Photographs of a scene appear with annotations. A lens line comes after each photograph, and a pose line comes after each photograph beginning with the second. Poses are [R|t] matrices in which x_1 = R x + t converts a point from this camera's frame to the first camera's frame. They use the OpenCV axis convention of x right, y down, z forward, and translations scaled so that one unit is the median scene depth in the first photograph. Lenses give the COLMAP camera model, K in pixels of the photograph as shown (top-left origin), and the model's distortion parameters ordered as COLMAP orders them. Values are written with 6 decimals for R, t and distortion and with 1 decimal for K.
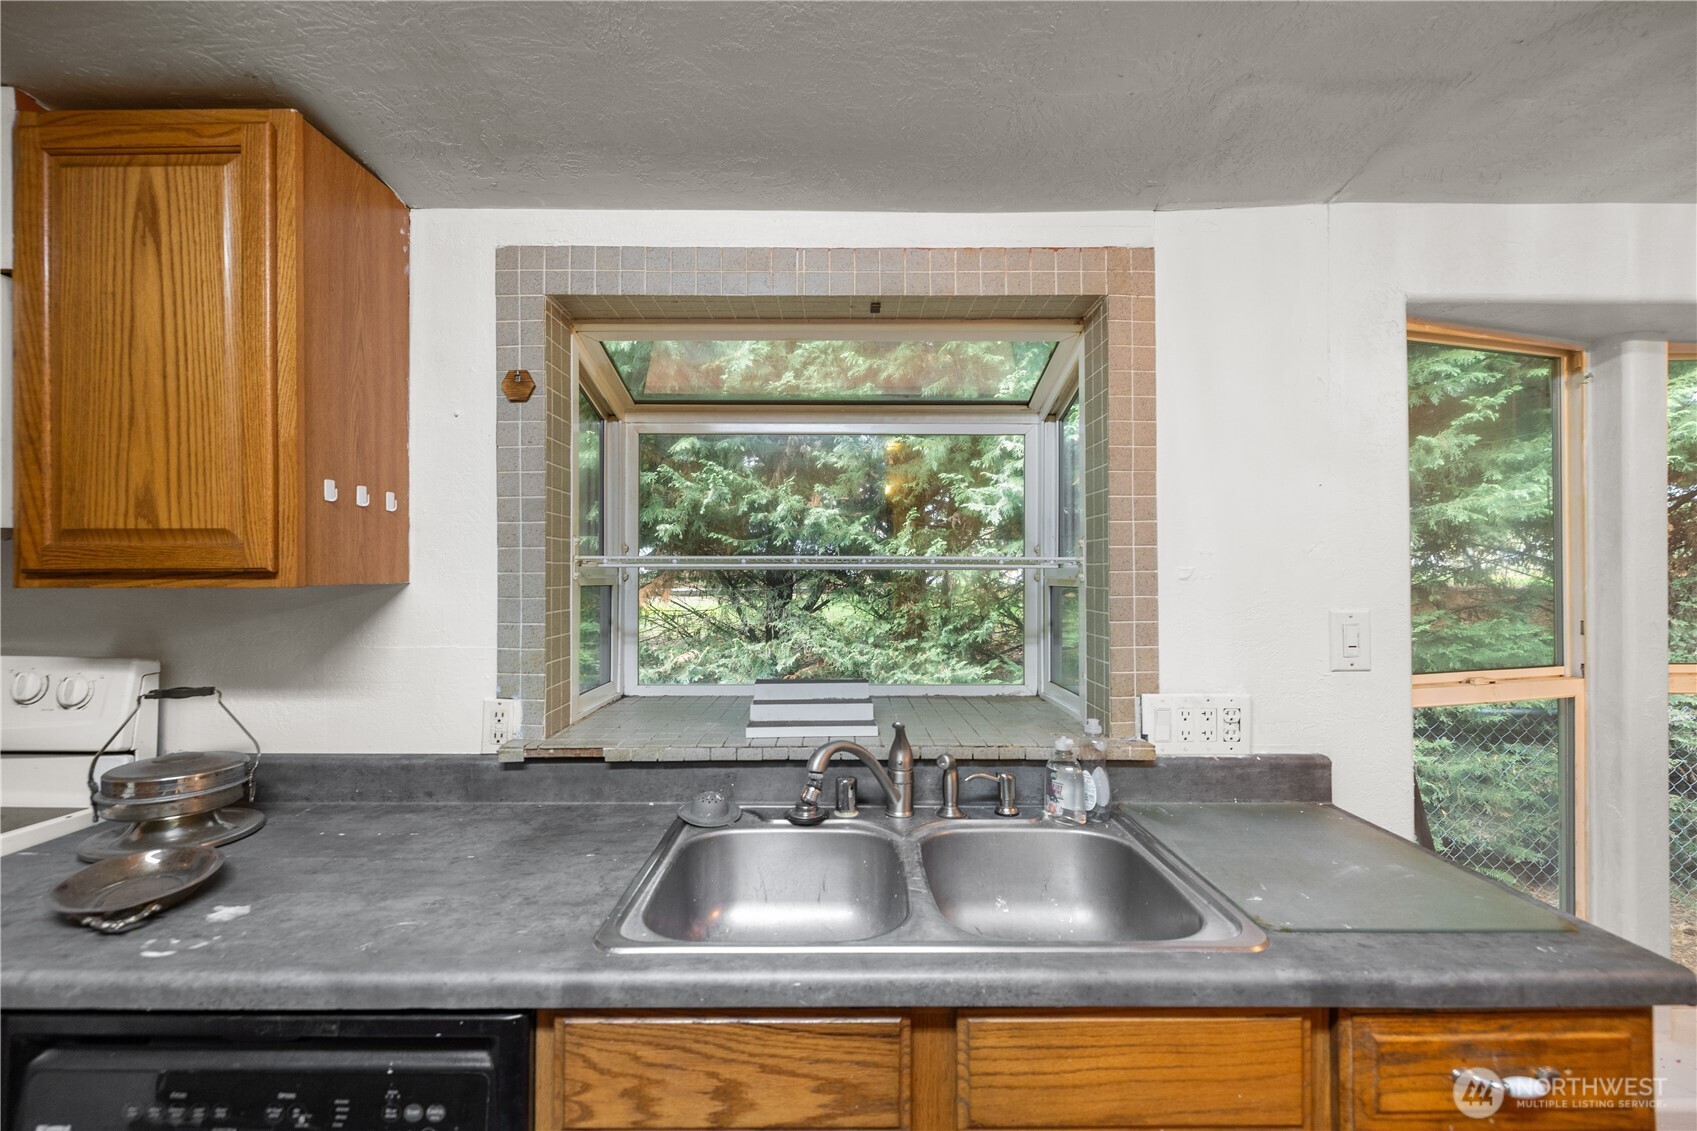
lens RADIAL K [[723.5, 0, 843.2], [0, 723.5, 577.6], [0, 0, 1]] dist [-0.000065, -0.000146]
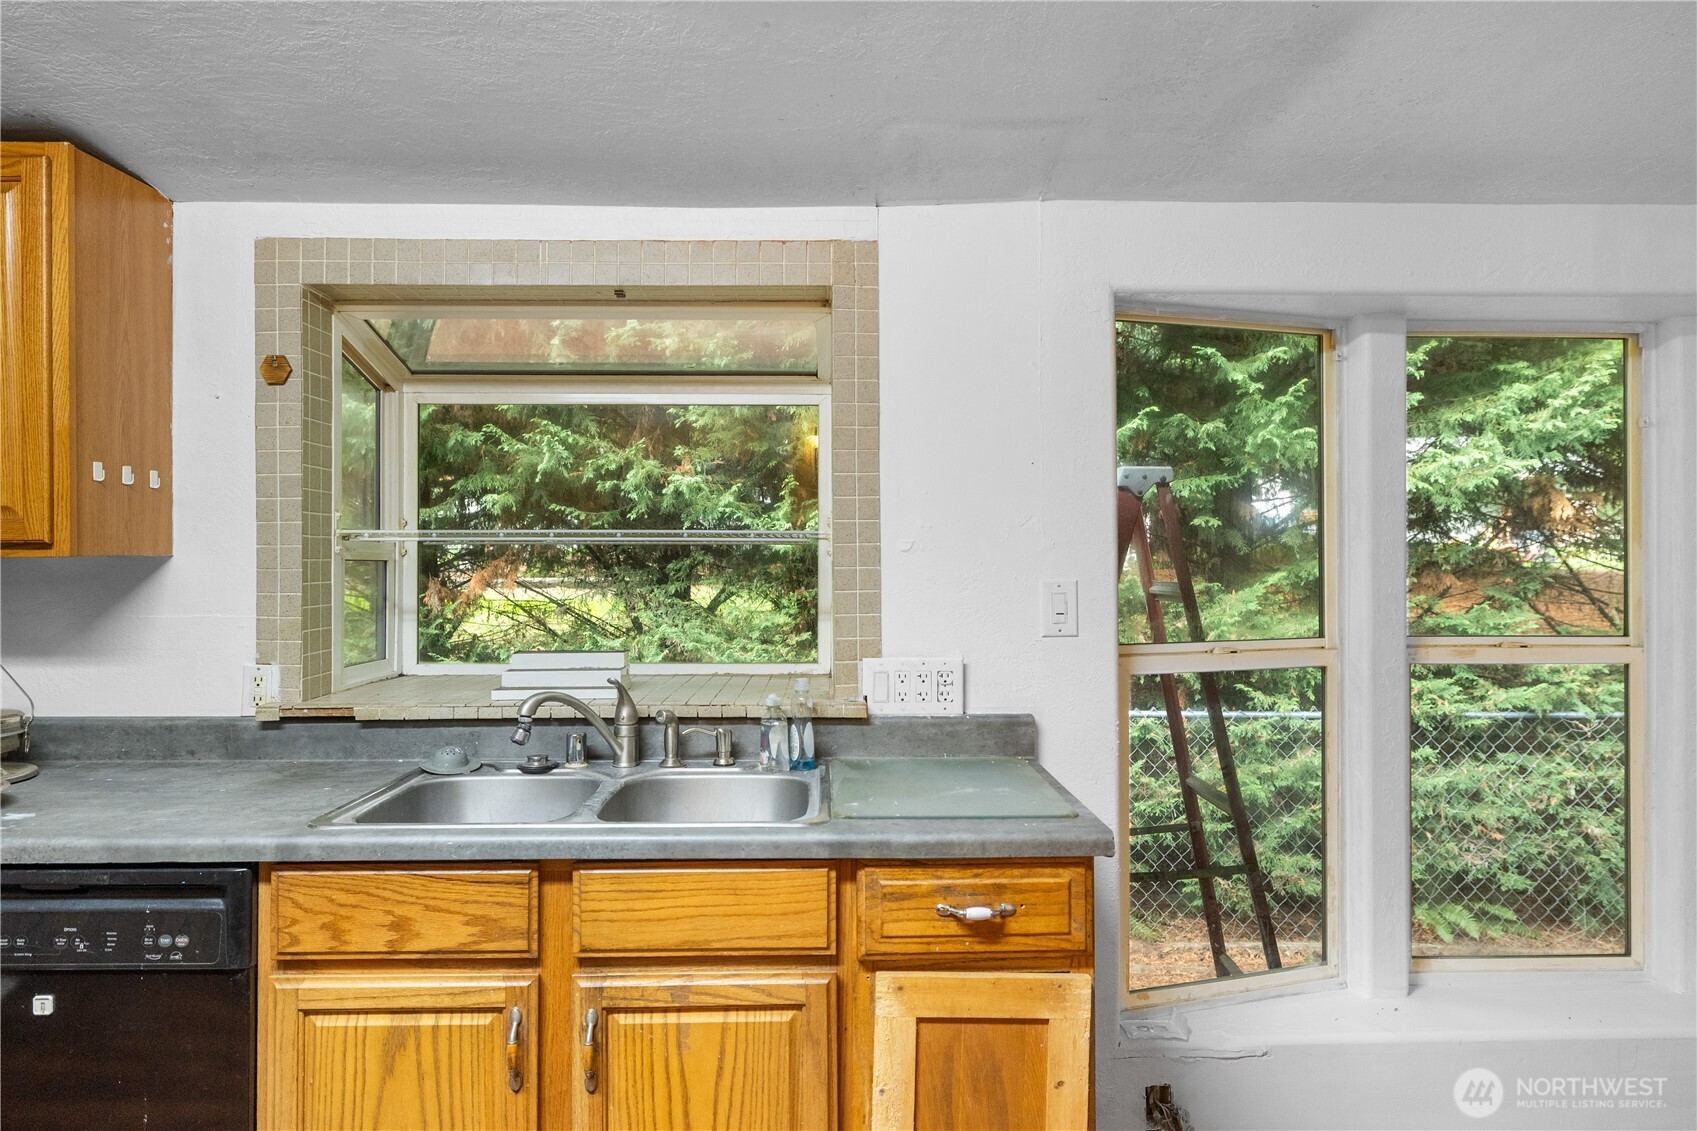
lens RADIAL K [[1034.1, 0, 848.5], [0, 1034.1, 565.5], [0, 0, 1]] dist [-0.003348, 0.000002]
pose [[0.999810, -0.001320, 0.019459, 0.382441], [0.001296, 0.999998, 0.001242, 0.022759], [-0.019461, -0.001217, 0.999810, -0.563787]]
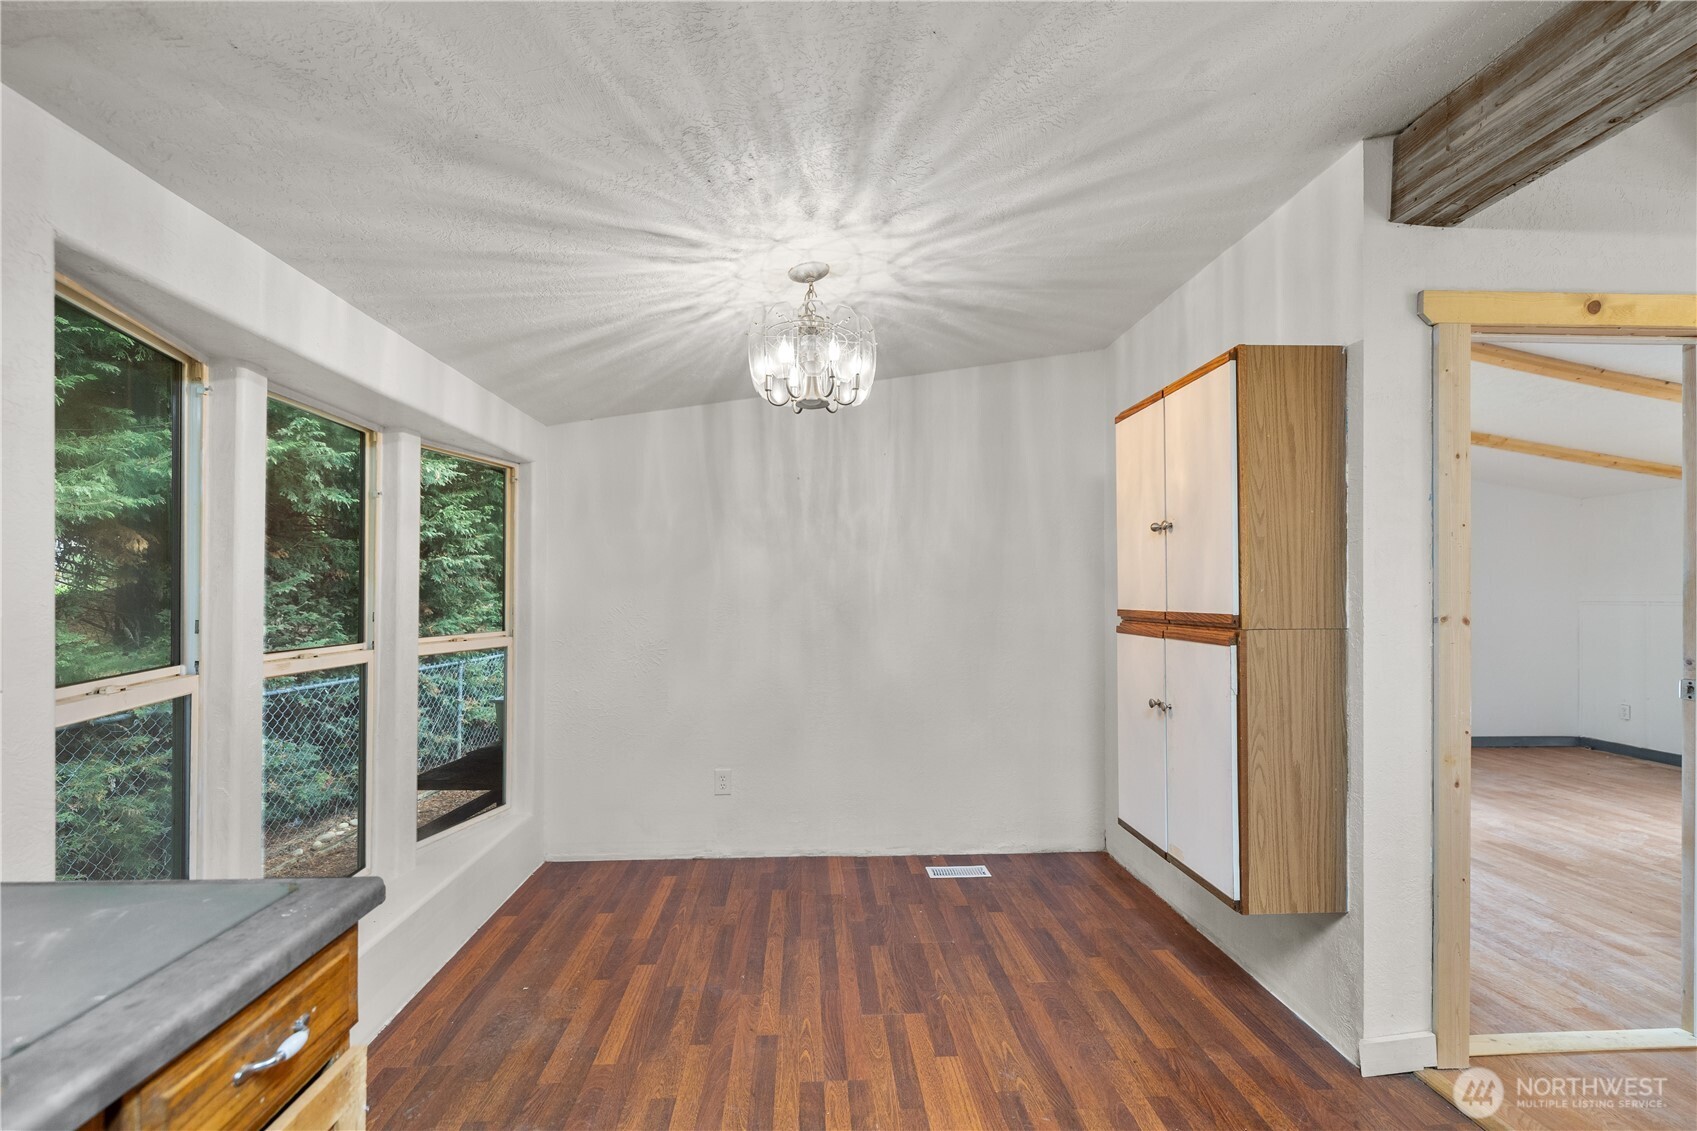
lens RADIAL K [[729.9, 0, 841.4], [0, 729.9, 597.9], [0, 0, 1]] dist [-0.000923, -0.000225]
pose [[-0.047998, -0.008886, 0.998808, -0.100759], [-0.005667, 0.999947, 0.008623, 0.016175], [-0.998831, -0.005246, -0.048045, 0.142099]]
